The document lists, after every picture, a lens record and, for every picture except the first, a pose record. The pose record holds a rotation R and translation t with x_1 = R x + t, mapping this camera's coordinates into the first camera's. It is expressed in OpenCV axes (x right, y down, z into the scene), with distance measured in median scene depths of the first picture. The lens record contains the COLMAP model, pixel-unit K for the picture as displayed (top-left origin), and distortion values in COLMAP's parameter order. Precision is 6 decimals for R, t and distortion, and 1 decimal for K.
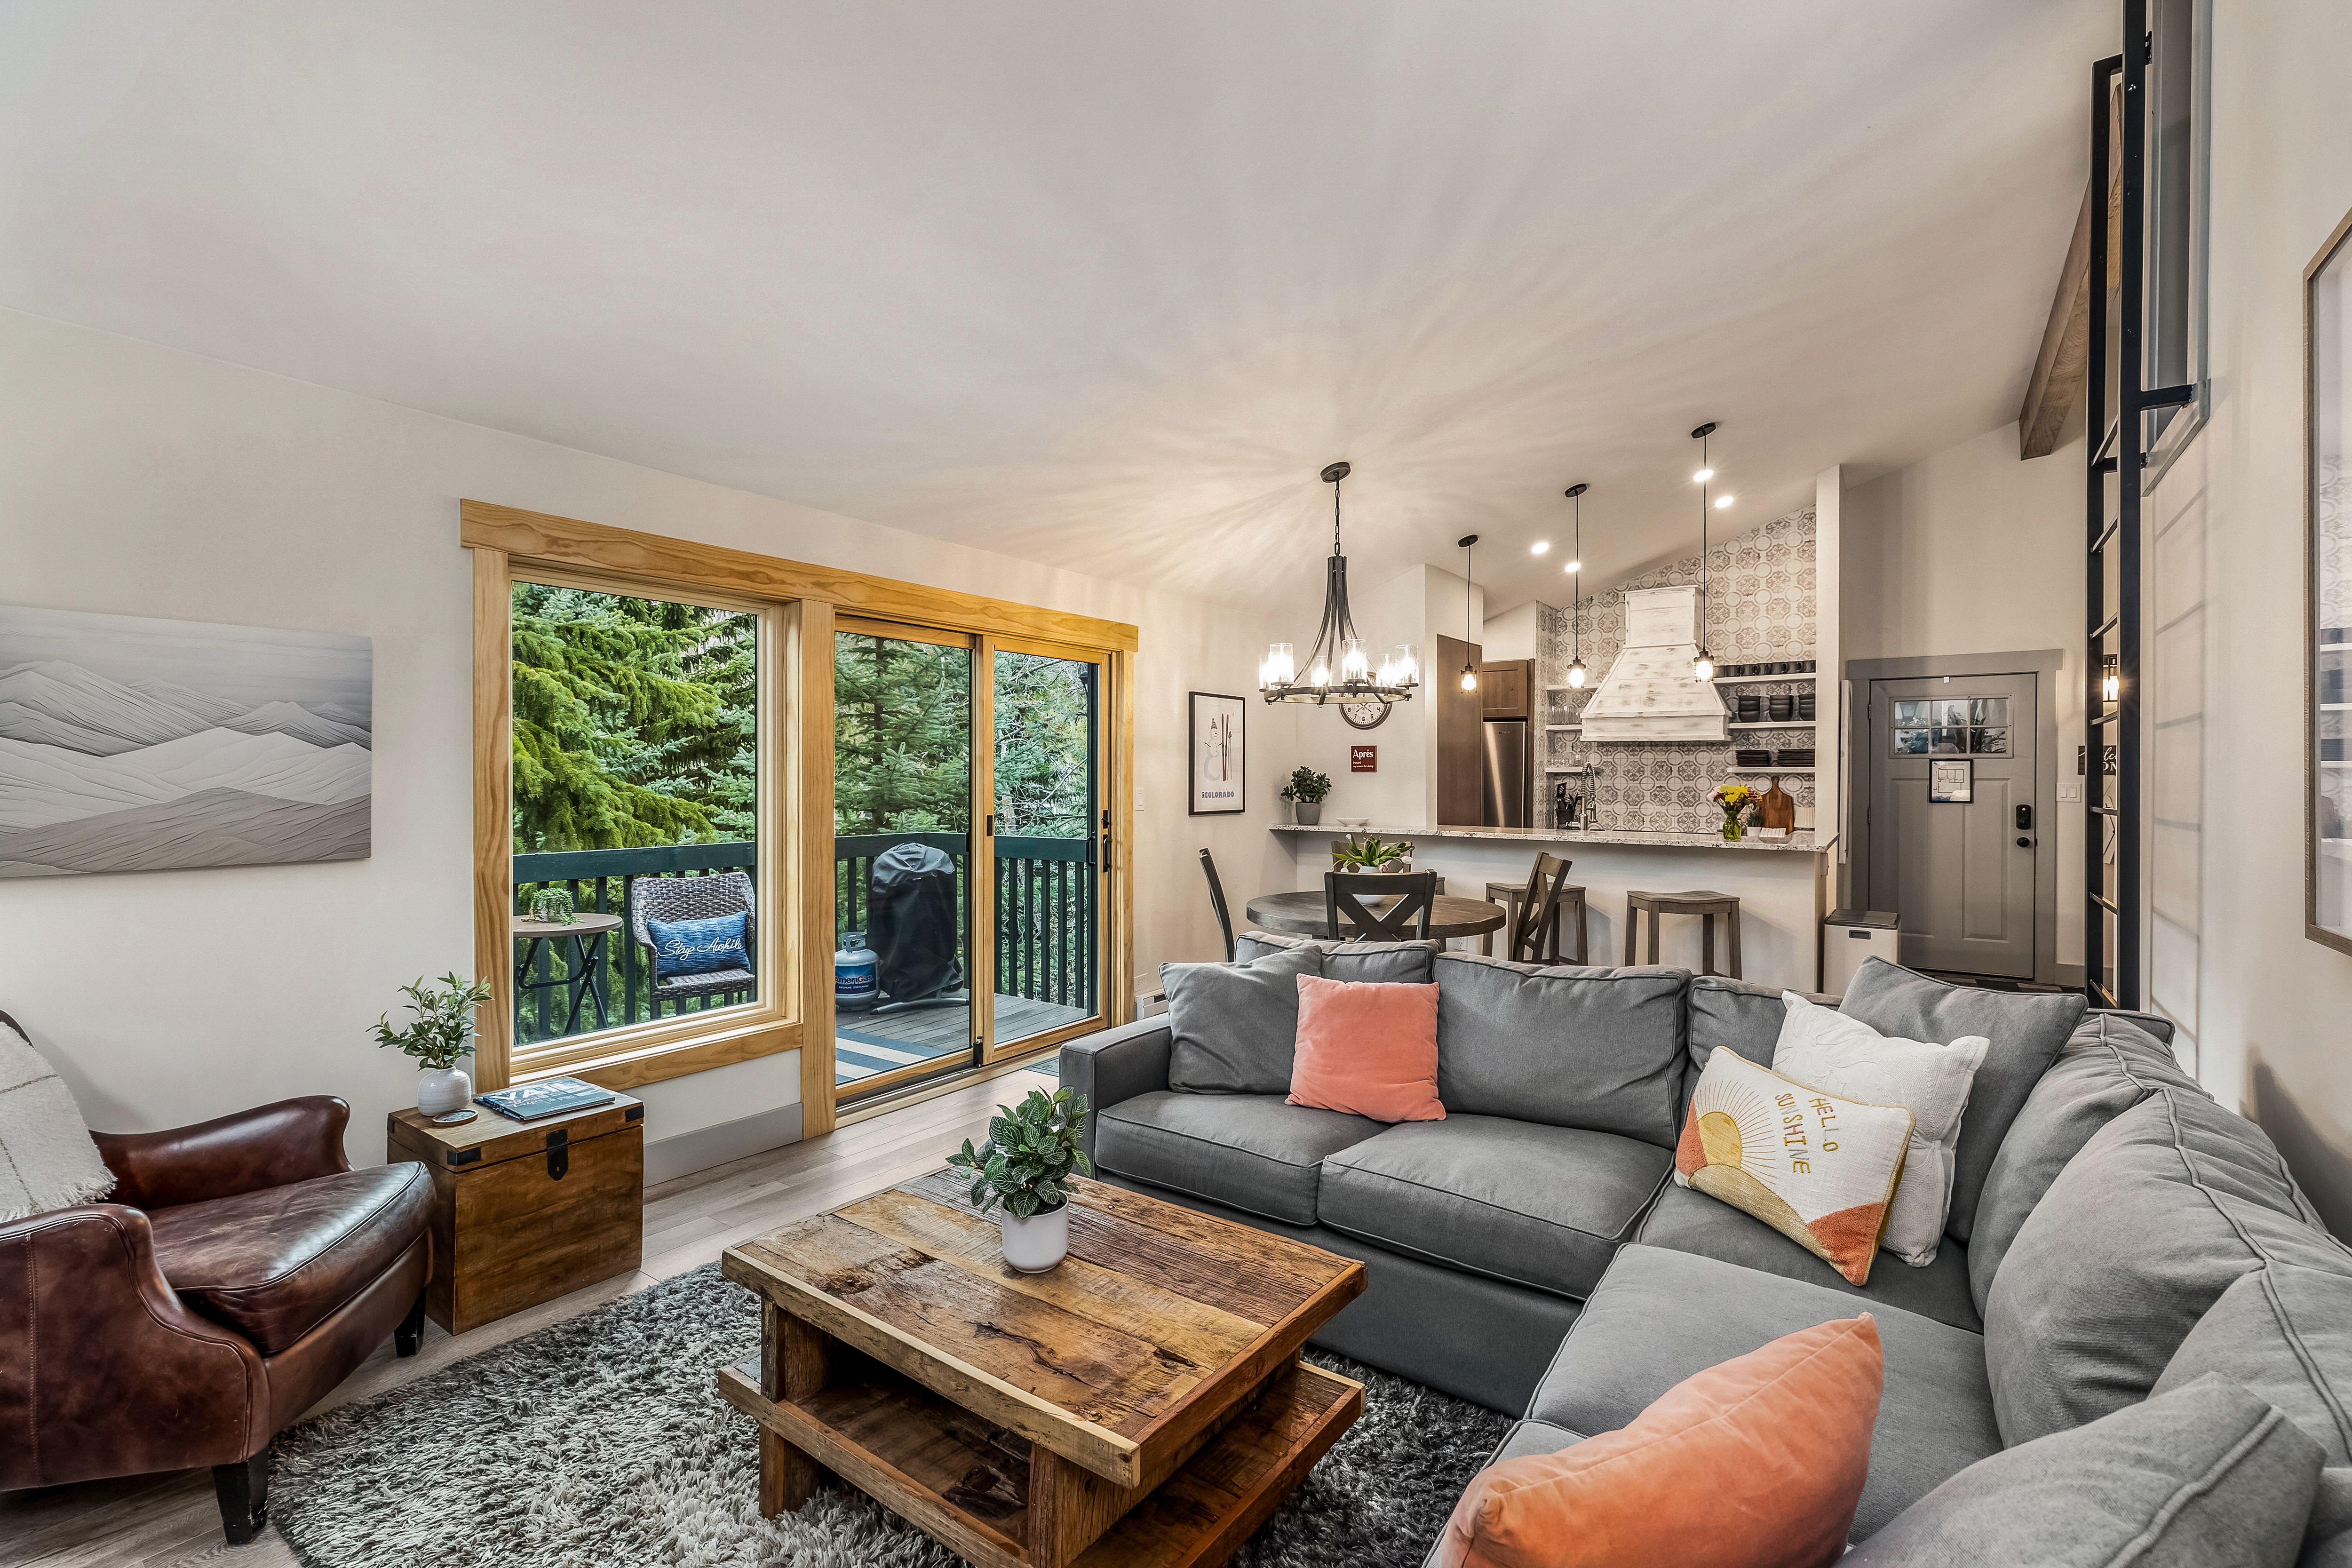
lens RADIAL K [[1050.1, 0, 1168.4], [0, 1050.1, 779.2], [0, 0, 1]] dist [0.000713, 0.000492]
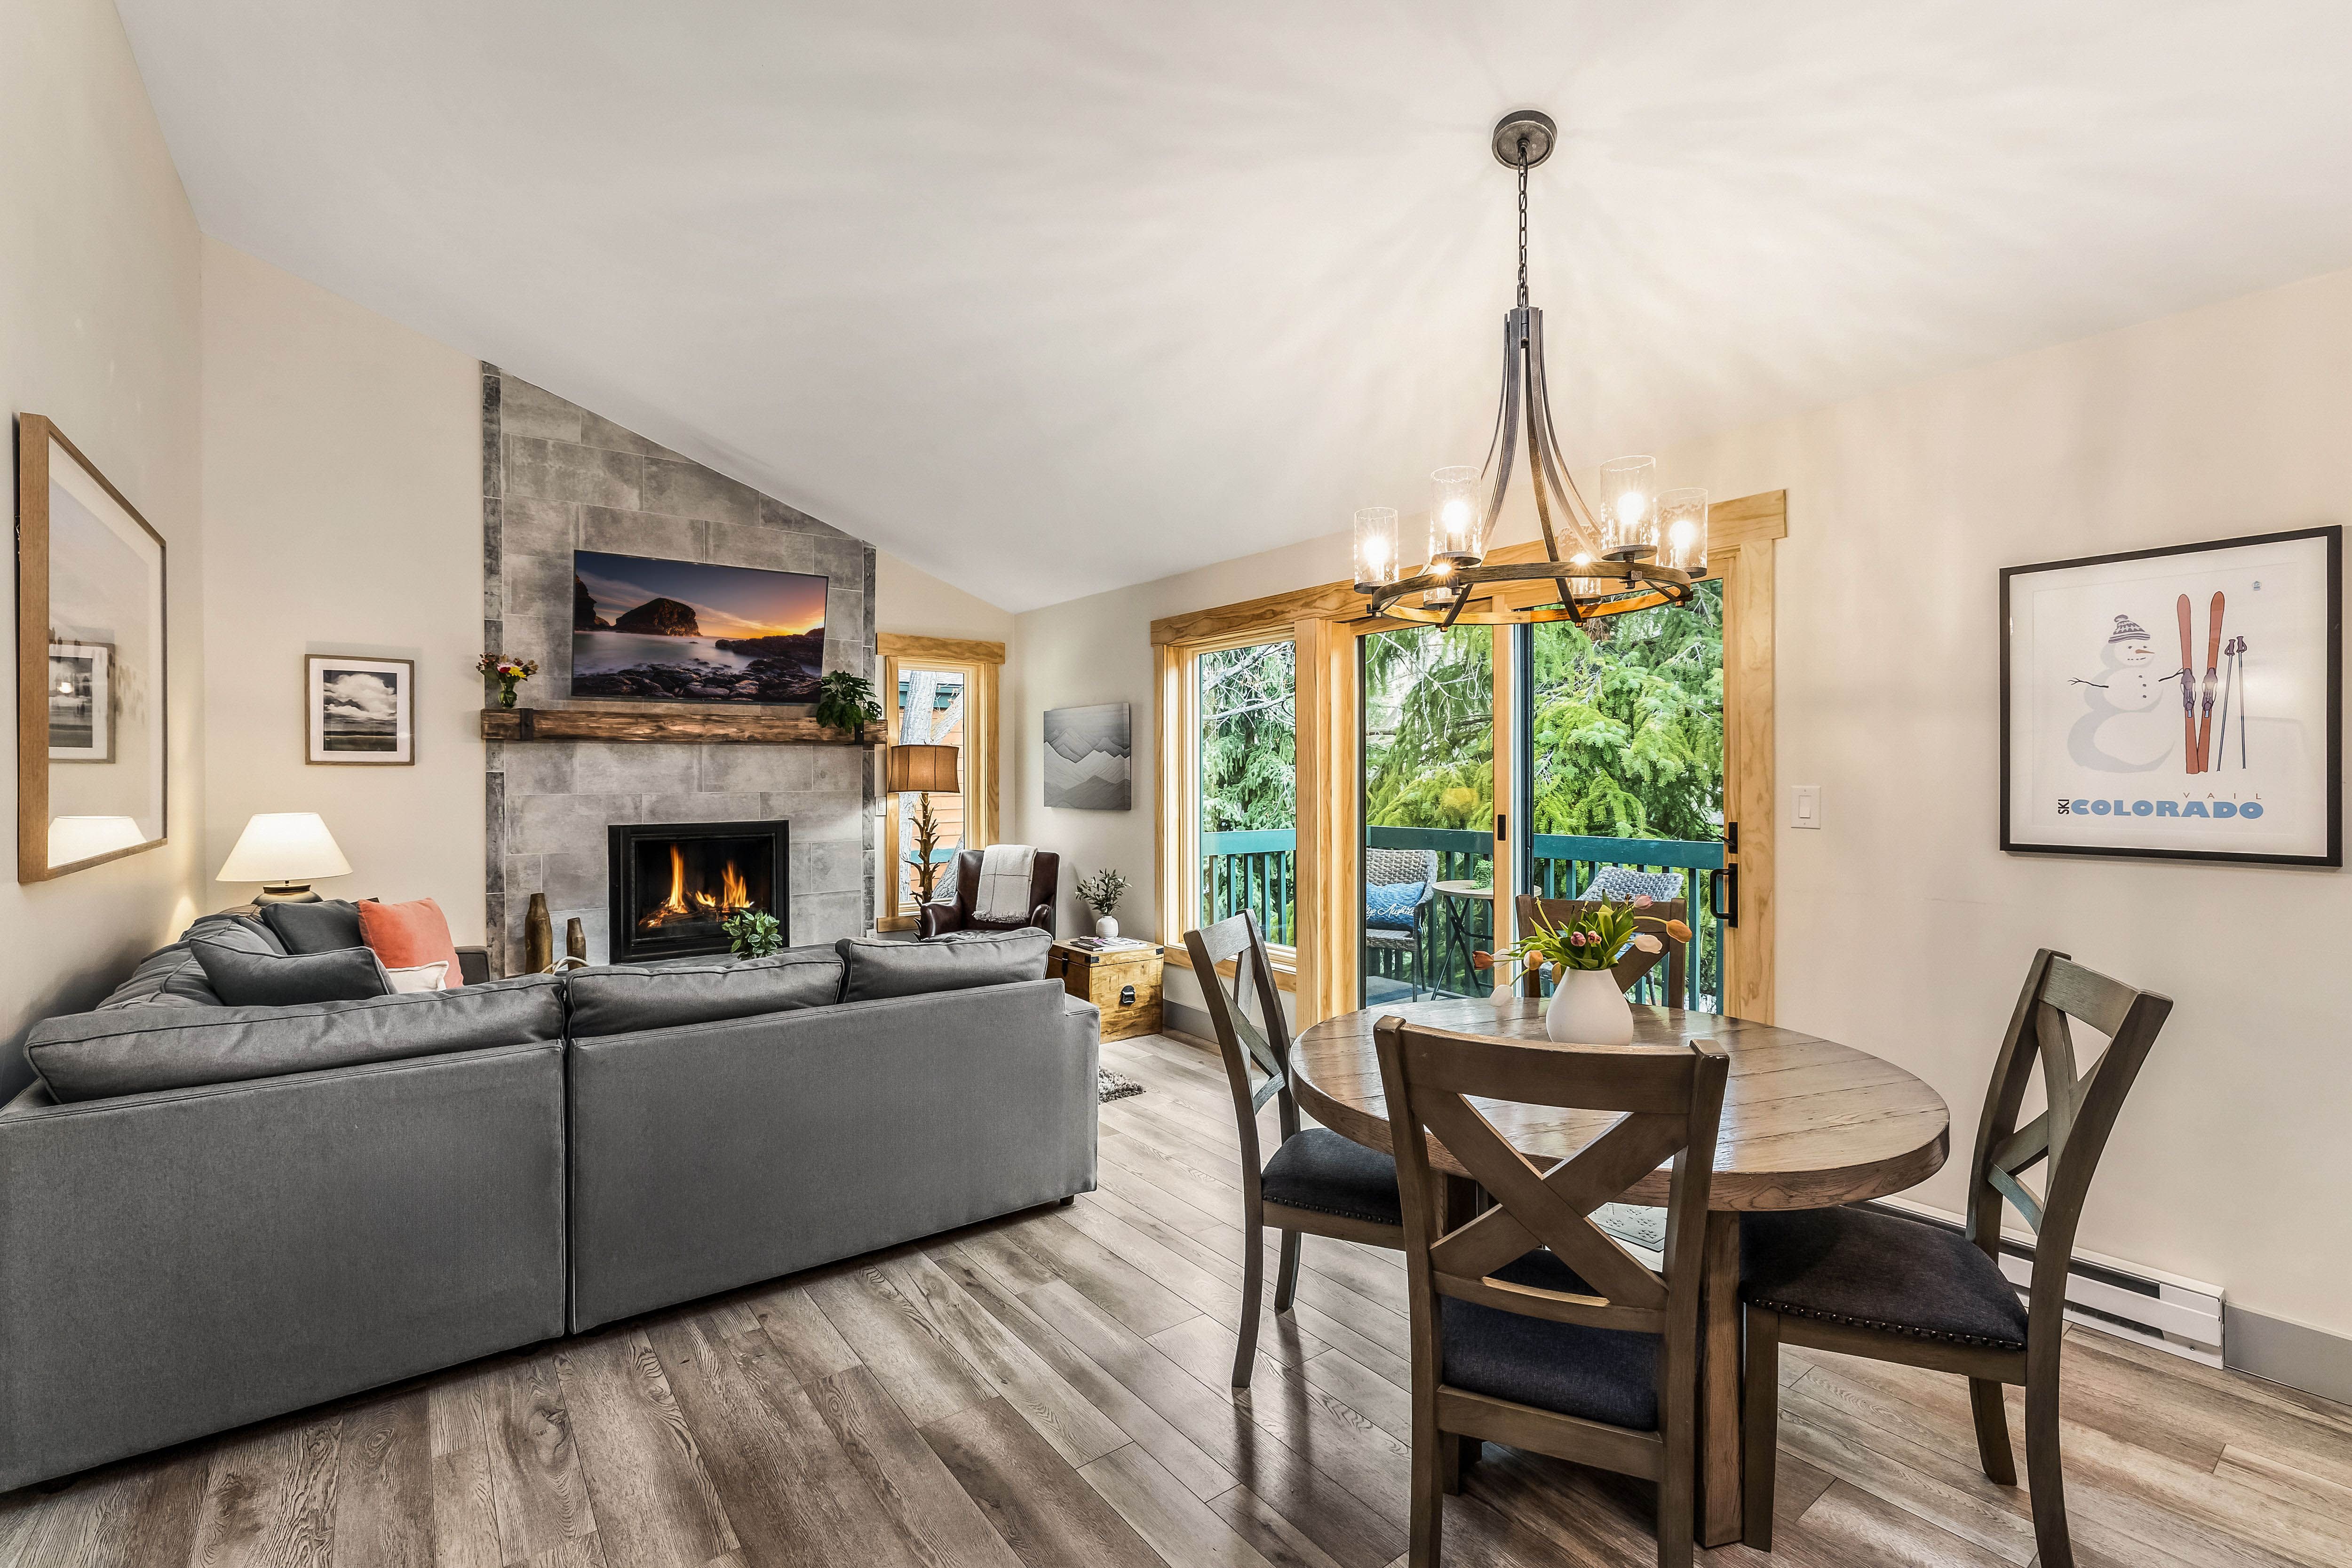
lens RADIAL K [[1027.8, 0, 1162.2], [0, 1027.8, 777.3], [0, 0, 1]] dist [-0.000636, 0.000936]
pose [[-0.305263, 0.003435, -0.952262, 0.428357], [0.000266, 0.999994, 0.003522, 0.001348], [0.952268, 0.000822, -0.305262, 0.632945]]
